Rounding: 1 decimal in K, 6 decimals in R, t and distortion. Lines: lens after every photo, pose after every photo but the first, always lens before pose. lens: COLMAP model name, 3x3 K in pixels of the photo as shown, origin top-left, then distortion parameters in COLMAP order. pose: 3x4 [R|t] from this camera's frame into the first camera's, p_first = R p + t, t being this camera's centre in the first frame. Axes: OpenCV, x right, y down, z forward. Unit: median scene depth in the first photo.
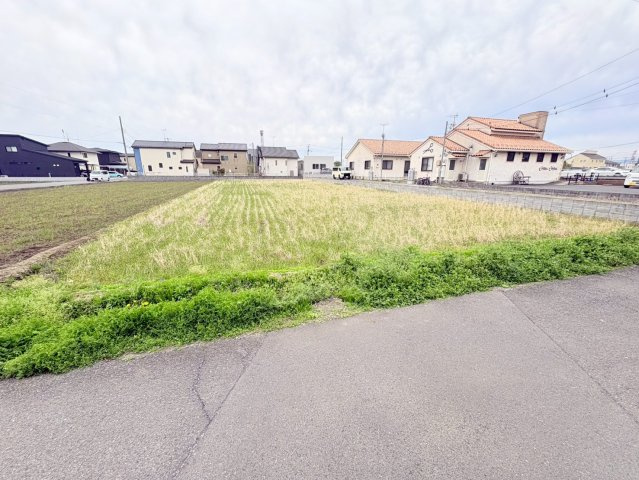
lens RADIAL K [[255.0, 0, 314.1], [0, 255.0, 241.8], [0, 0, 1]] dist [0.000365, -0.000092]
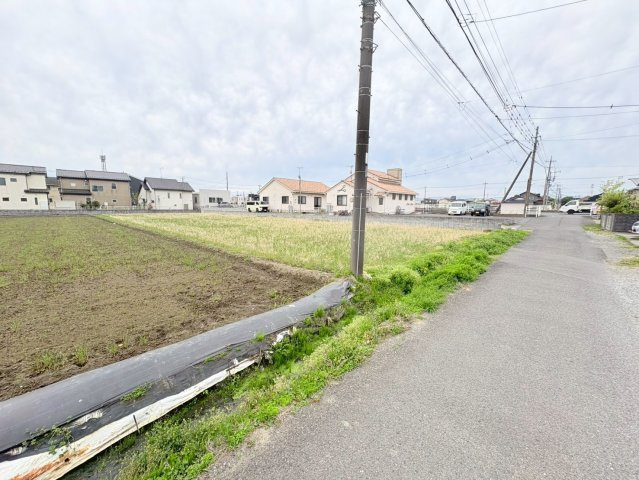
lens RADIAL K [[259.9, 0, 312.6], [0, 259.9, 239.6], [0, 0, 1]] dist [0.000061, -0.000143]
pose [[0.868073, -0.060591, 0.492725, -0.181462], [0.127454, 0.986457, -0.103240, 0.007964], [-0.479796, 0.152420, 0.864039, -0.029716]]
